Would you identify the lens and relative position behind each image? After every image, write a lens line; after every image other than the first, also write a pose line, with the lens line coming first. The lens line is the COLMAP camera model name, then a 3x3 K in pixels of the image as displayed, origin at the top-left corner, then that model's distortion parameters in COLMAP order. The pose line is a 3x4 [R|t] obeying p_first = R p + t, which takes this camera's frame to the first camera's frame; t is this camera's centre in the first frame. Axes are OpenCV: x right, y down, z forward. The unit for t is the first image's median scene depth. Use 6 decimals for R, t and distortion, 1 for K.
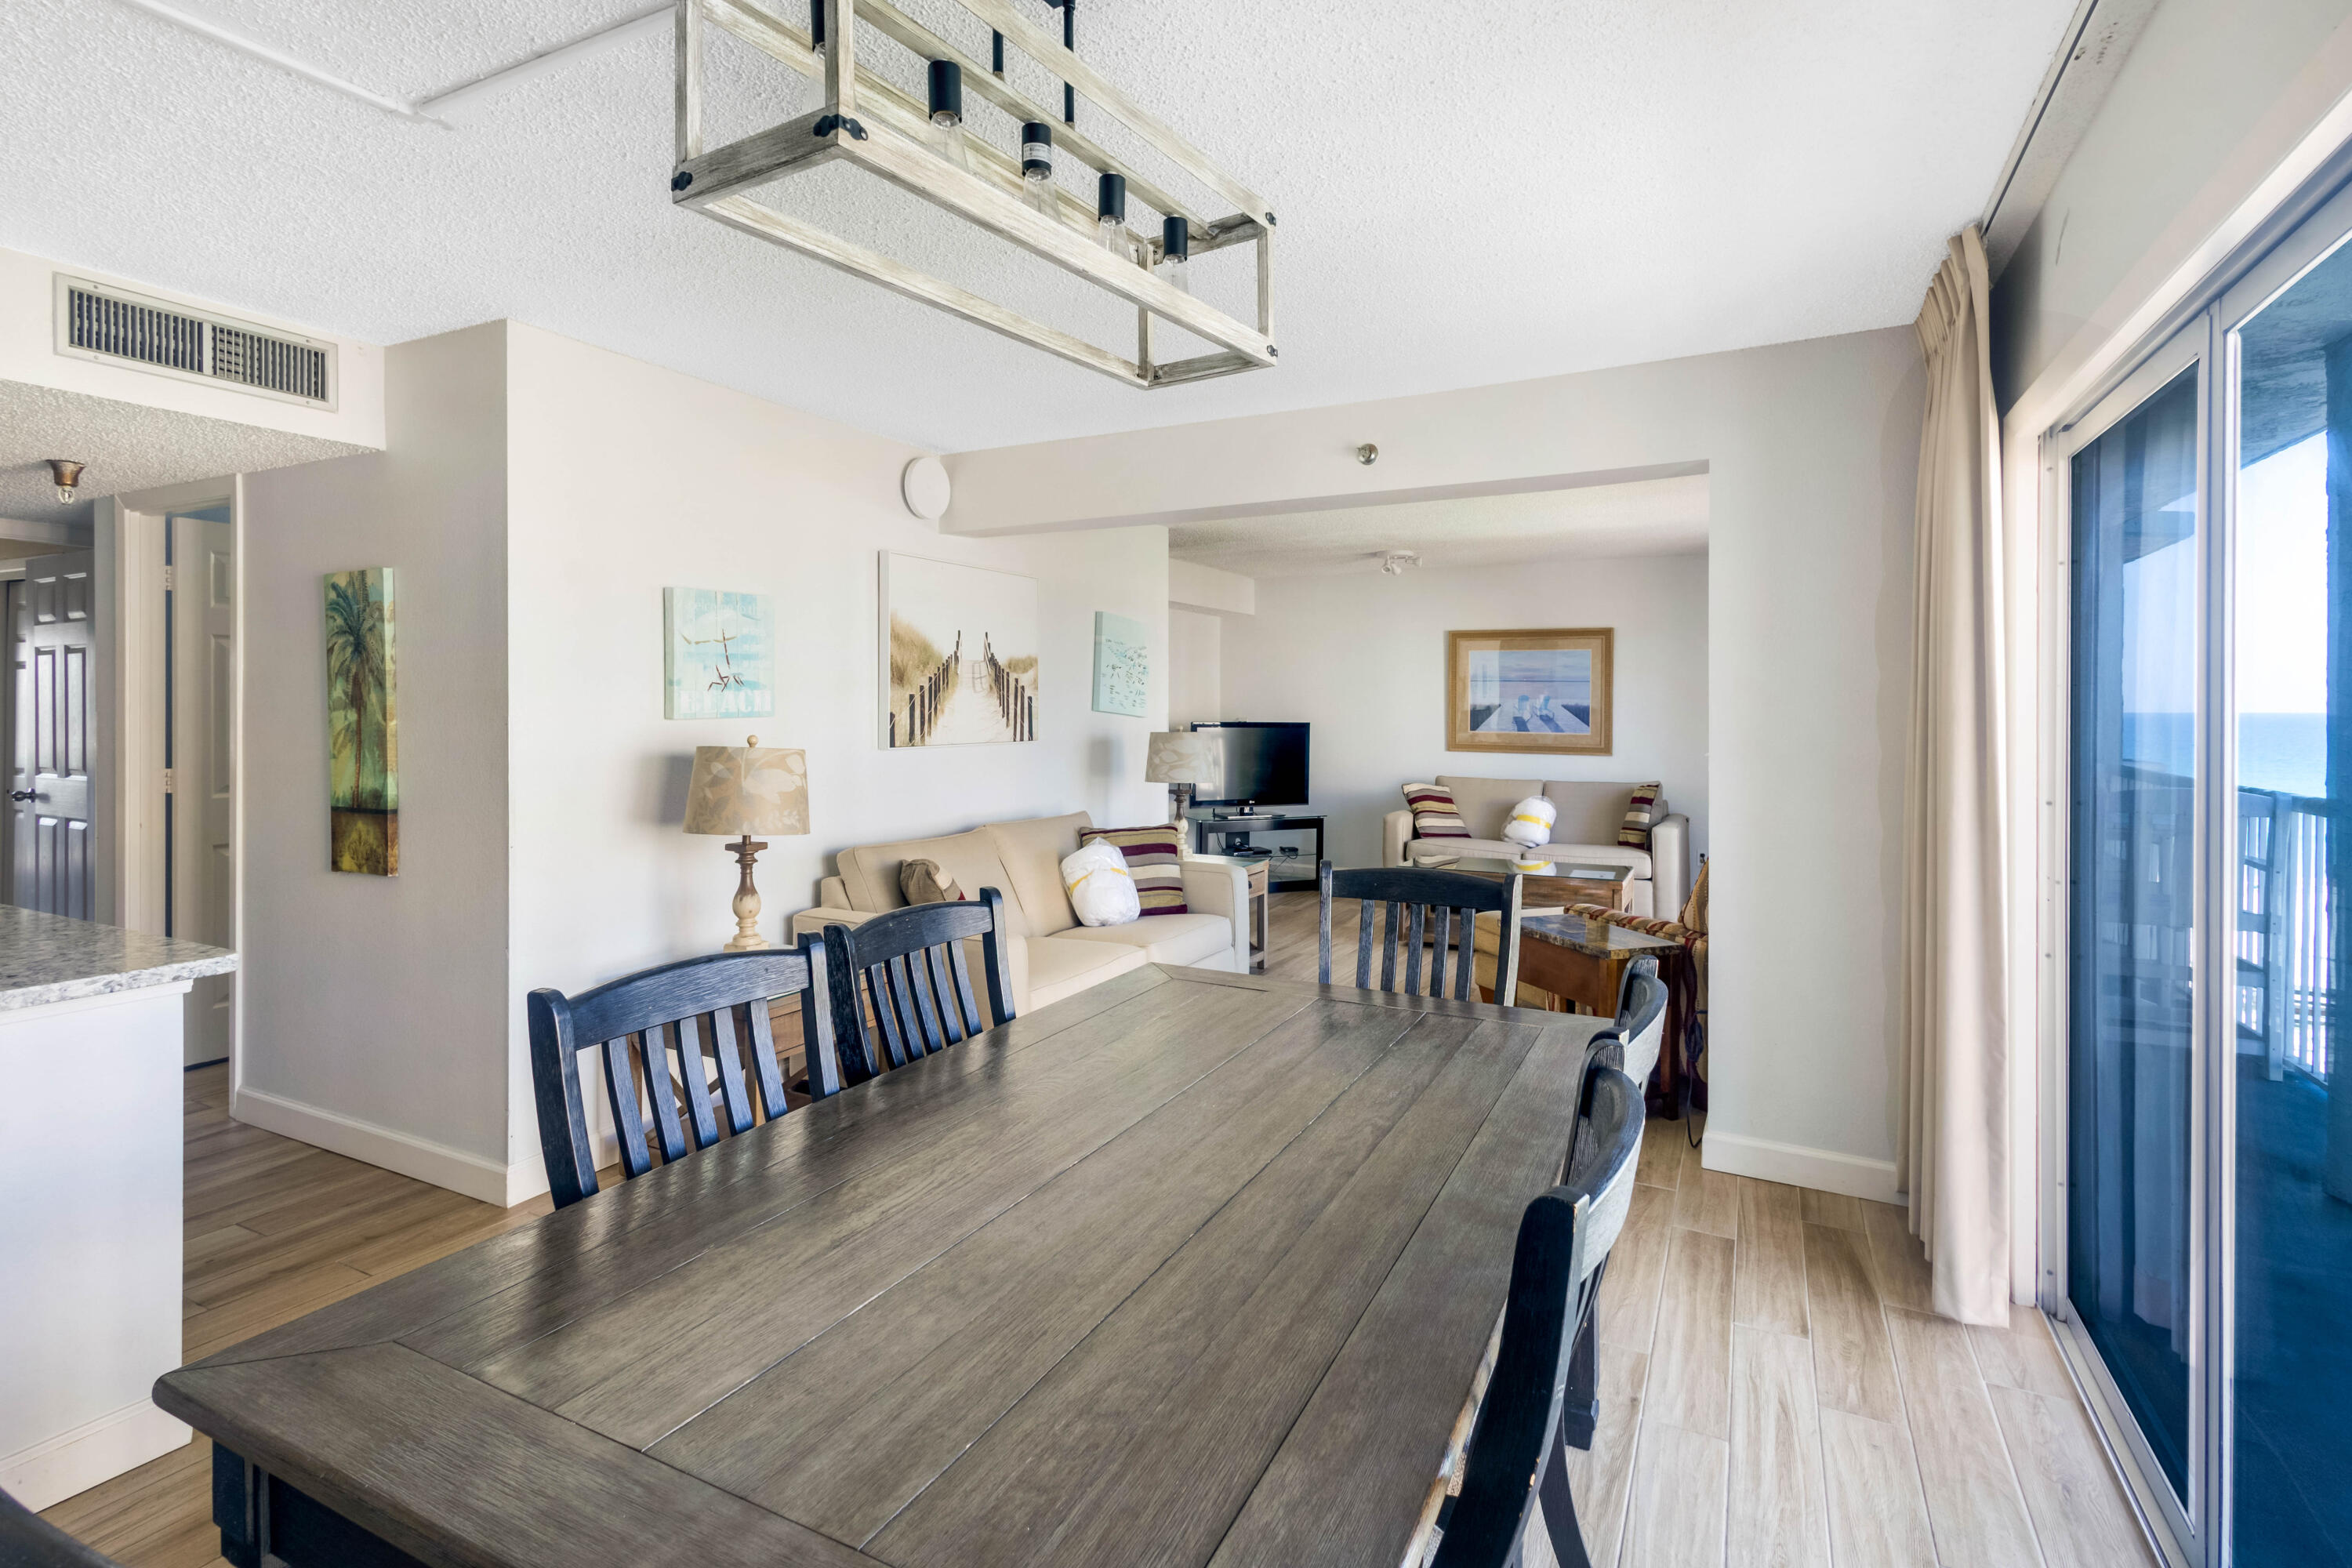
lens RADIAL K [[1138.9, 0, 1163.8], [0, 1138.9, 724.2], [0, 0, 1]] dist [0.011684, -0.000404]
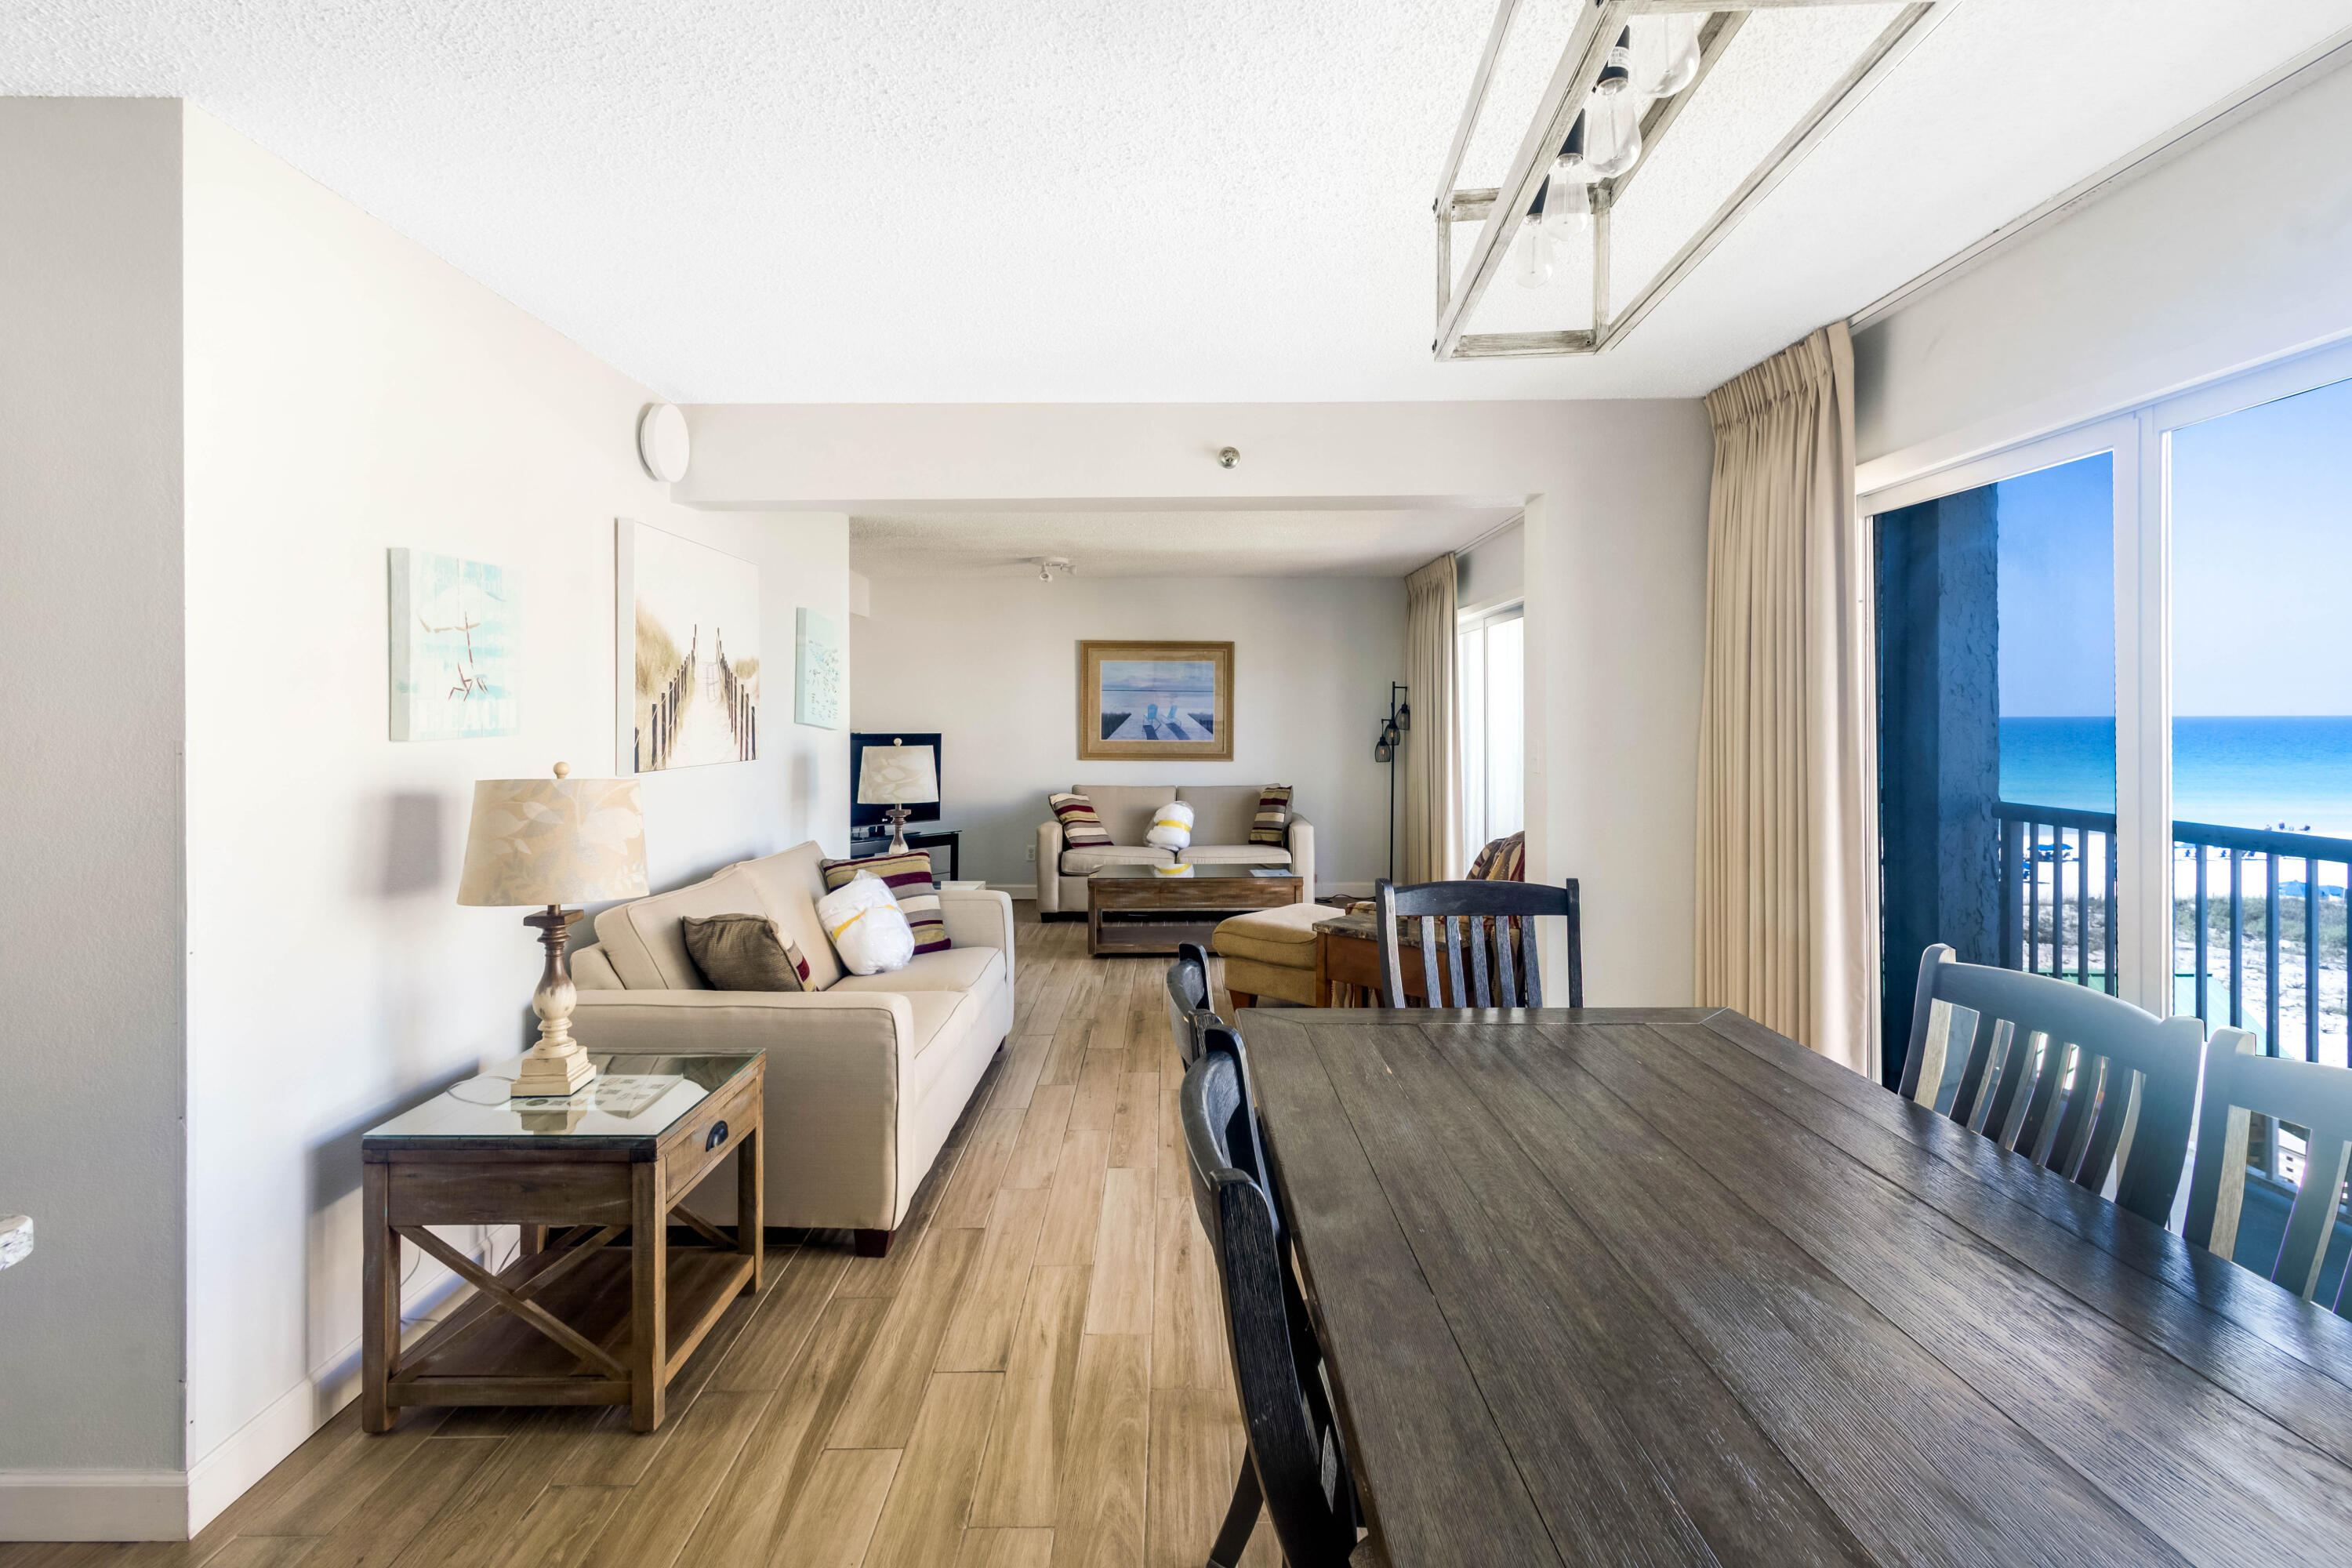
lens RADIAL K [[1138.9, 0, 1163.8], [0, 1138.9, 724.2], [0, 0, 1]] dist [0.011684, -0.000404]
pose [[0.885871, -0.008301, 0.463857, -0.244867], [0.011667, 0.999922, -0.004386, -0.004414], [-0.463785, 0.009297, 0.885899, 0.126895]]
